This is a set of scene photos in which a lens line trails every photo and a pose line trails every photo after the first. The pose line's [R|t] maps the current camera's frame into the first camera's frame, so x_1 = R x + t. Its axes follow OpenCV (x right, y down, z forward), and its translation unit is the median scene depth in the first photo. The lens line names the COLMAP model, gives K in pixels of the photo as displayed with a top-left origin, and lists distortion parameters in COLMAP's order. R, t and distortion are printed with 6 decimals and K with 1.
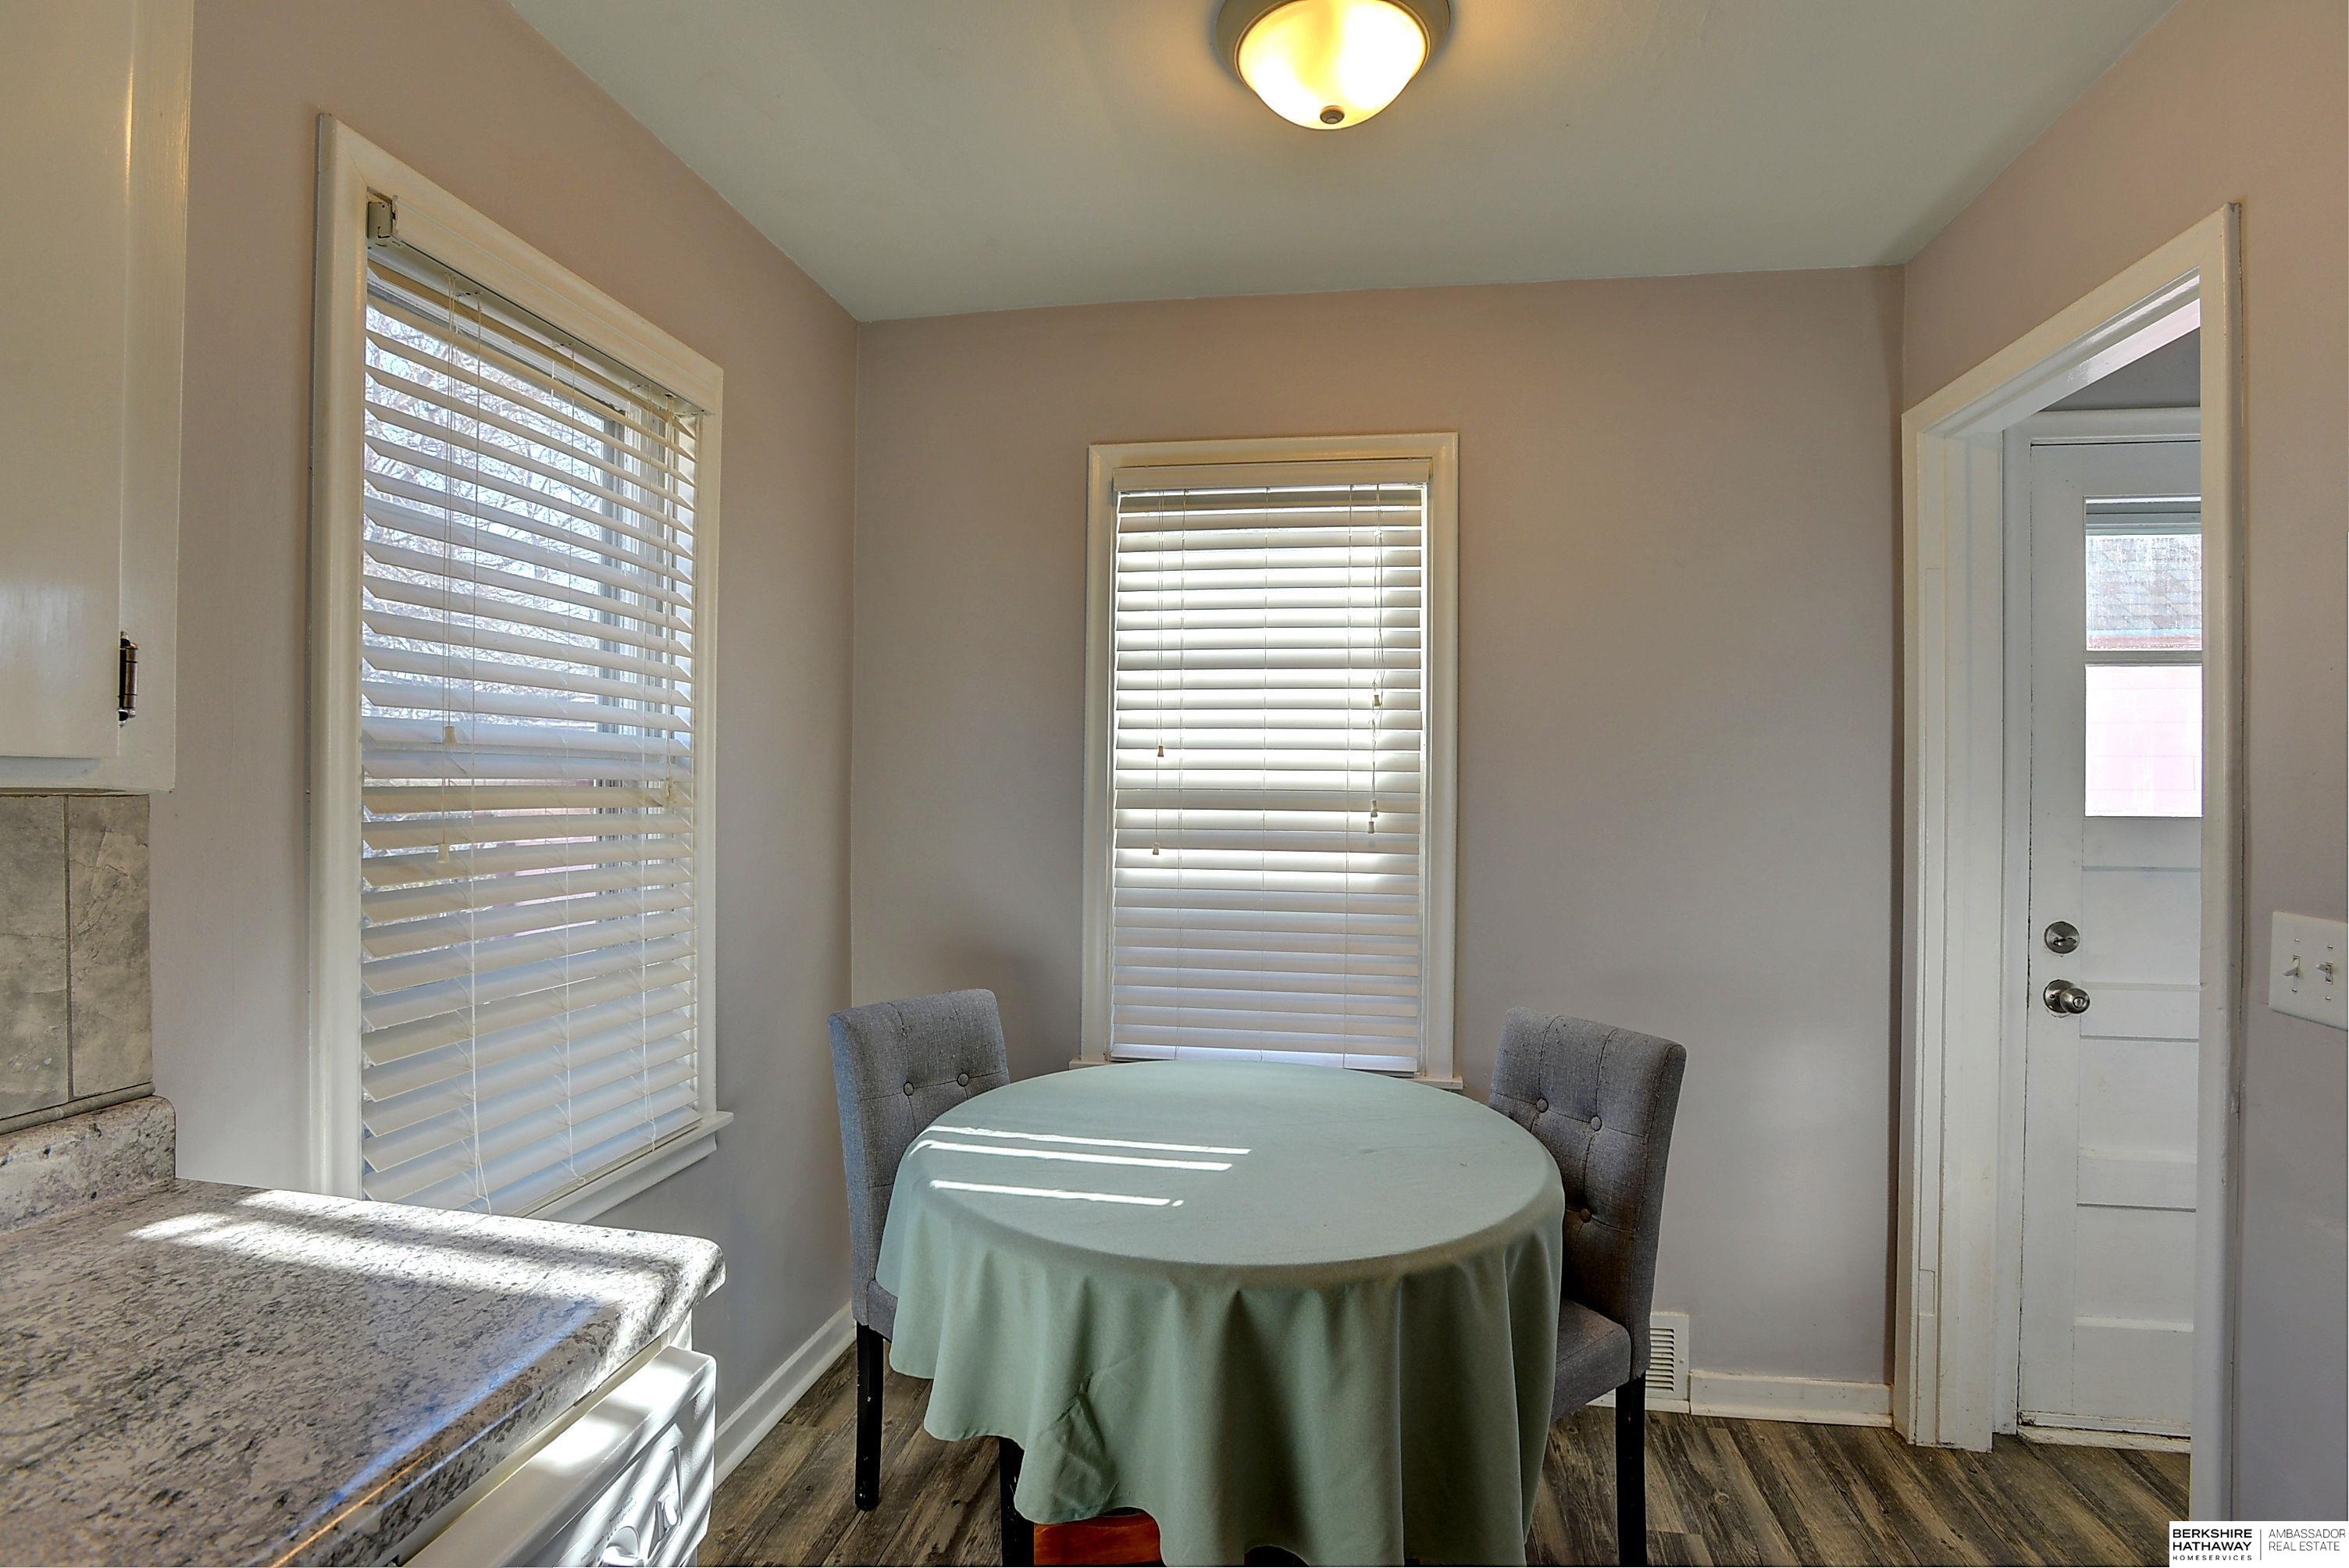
lens RADIAL K [[1130.4, 0, 1179.2], [0, 1130.4, 785.2], [0, 0, 1]] dist [-0.049231, 0.003271]
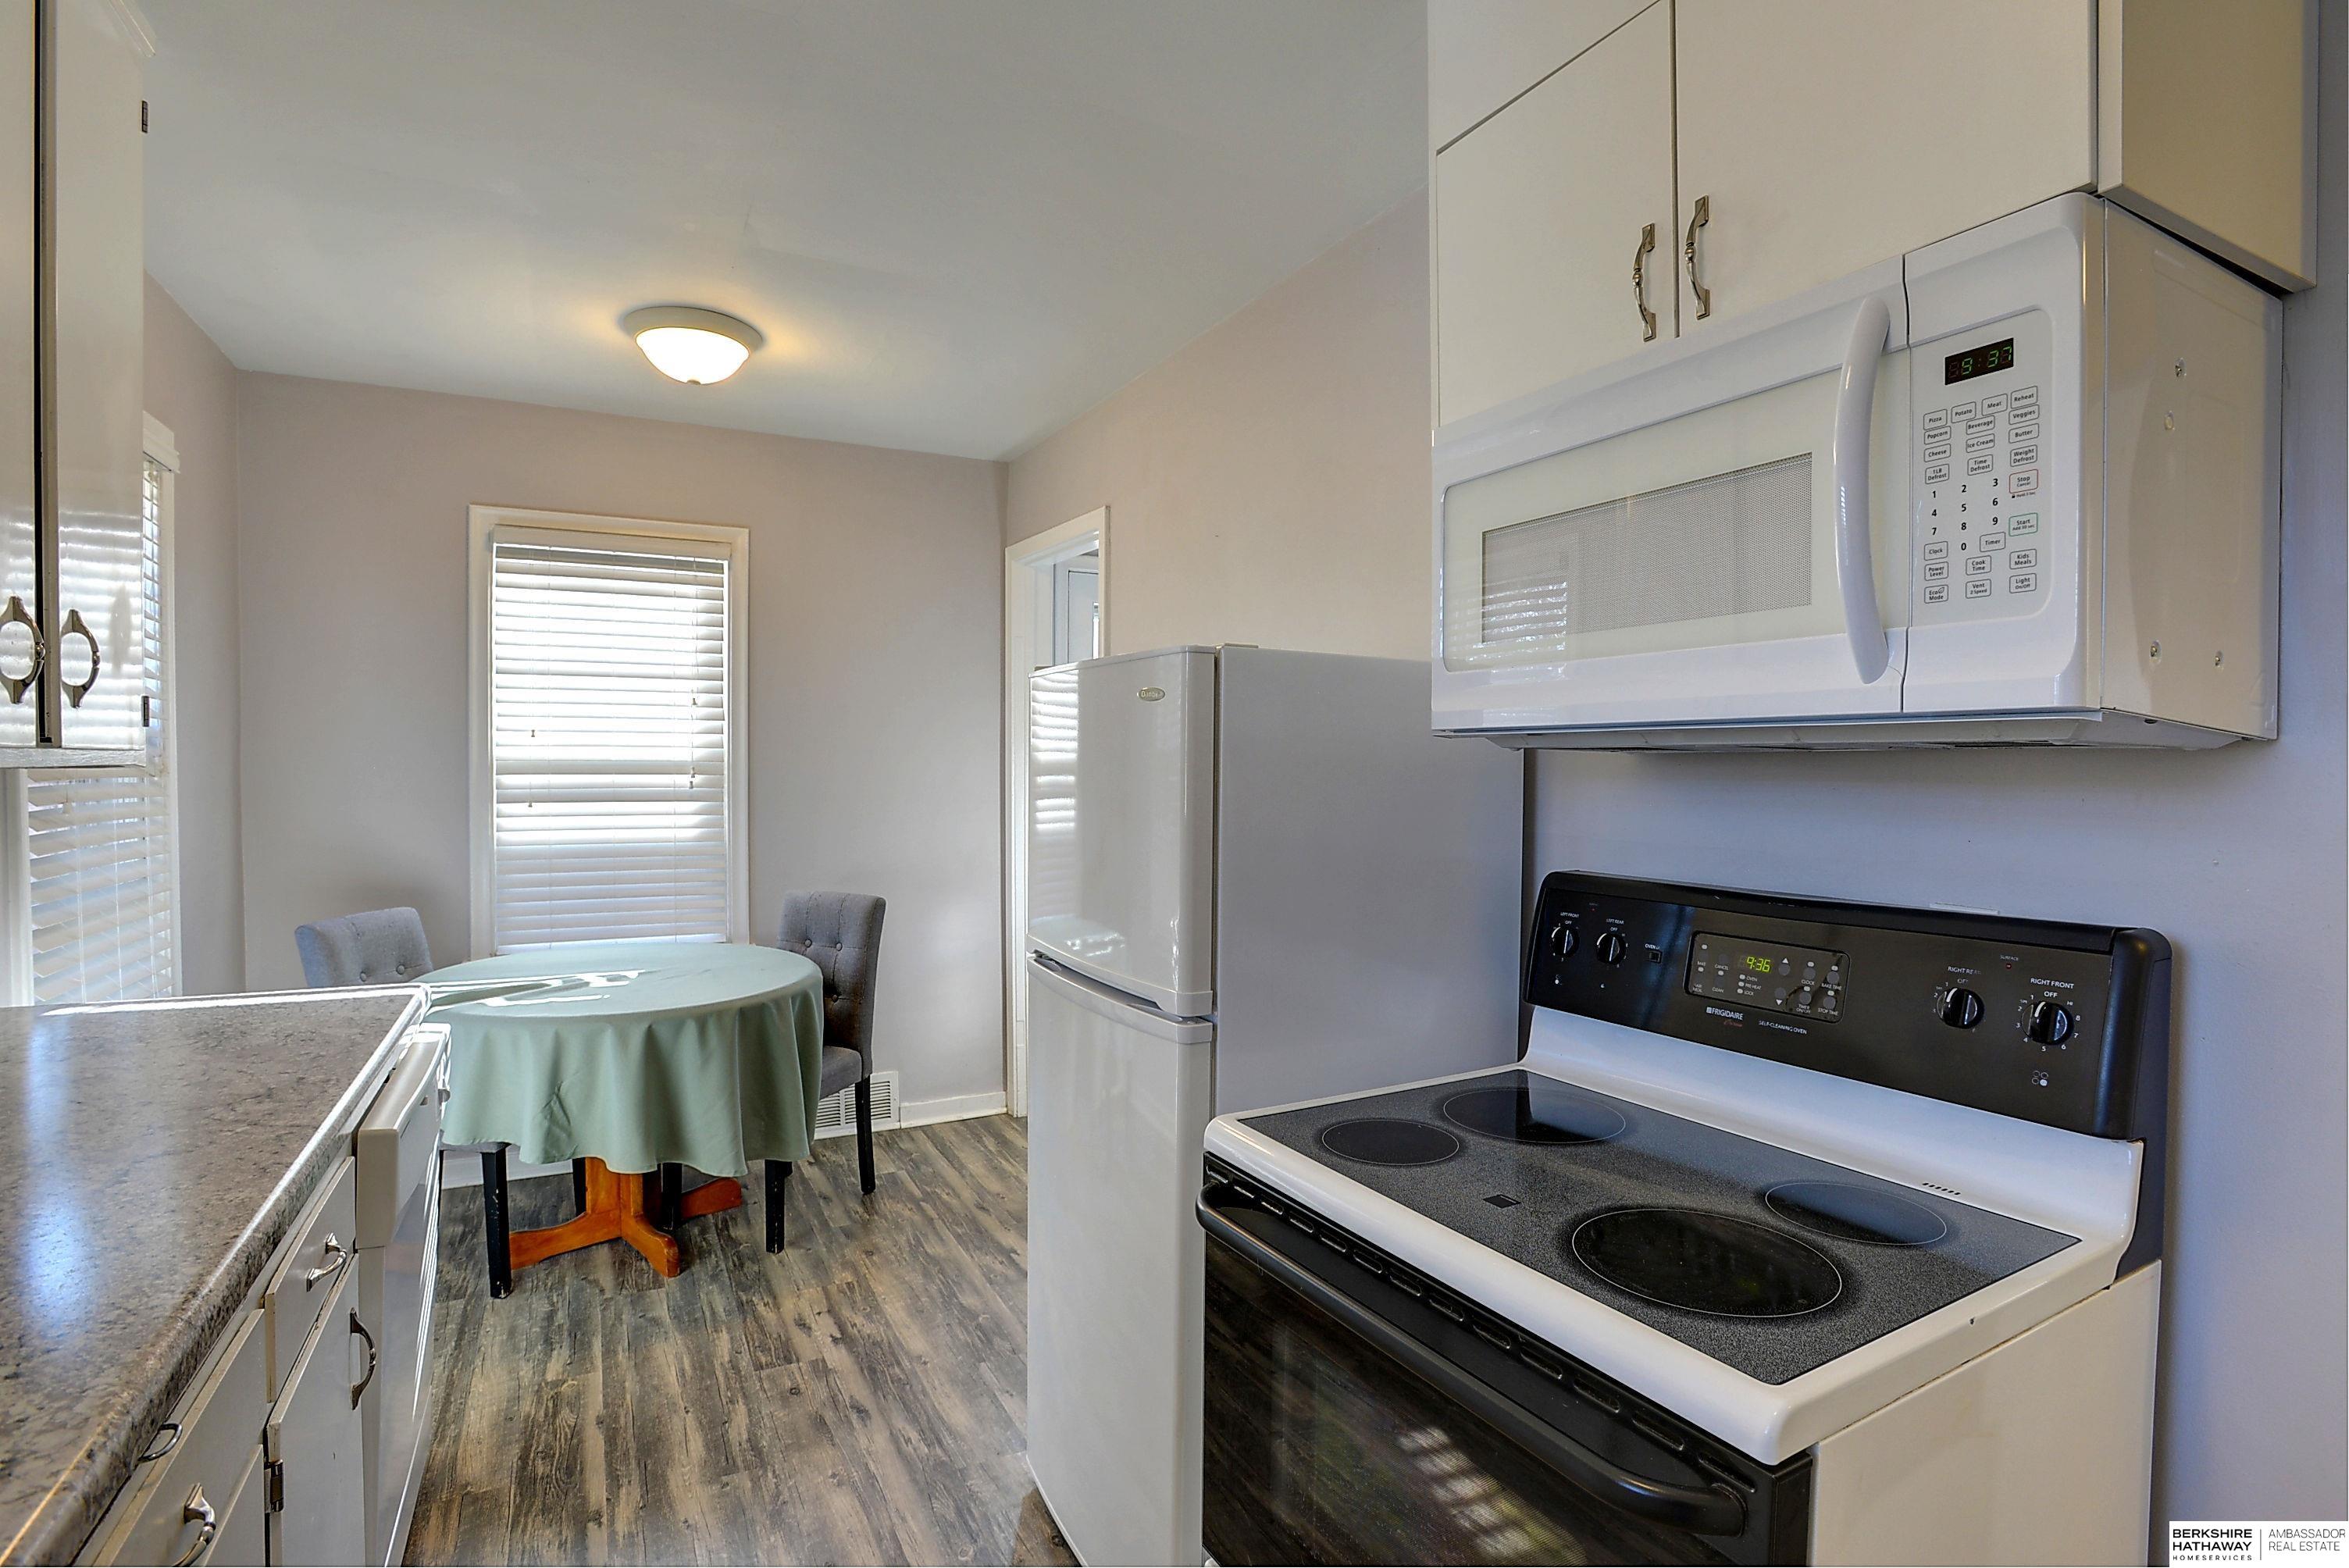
lens RADIAL K [[1130.4, 0, 1171.8], [0, 1130.4, 786.2], [0, 0, 1]] dist [-0.049231, 0.003271]
pose [[0.808191, -0.015270, 0.588722, -0.206134], [0.004476, 0.999794, 0.019787, 0.012015], [-0.588903, -0.013356, 0.808093, -0.629170]]
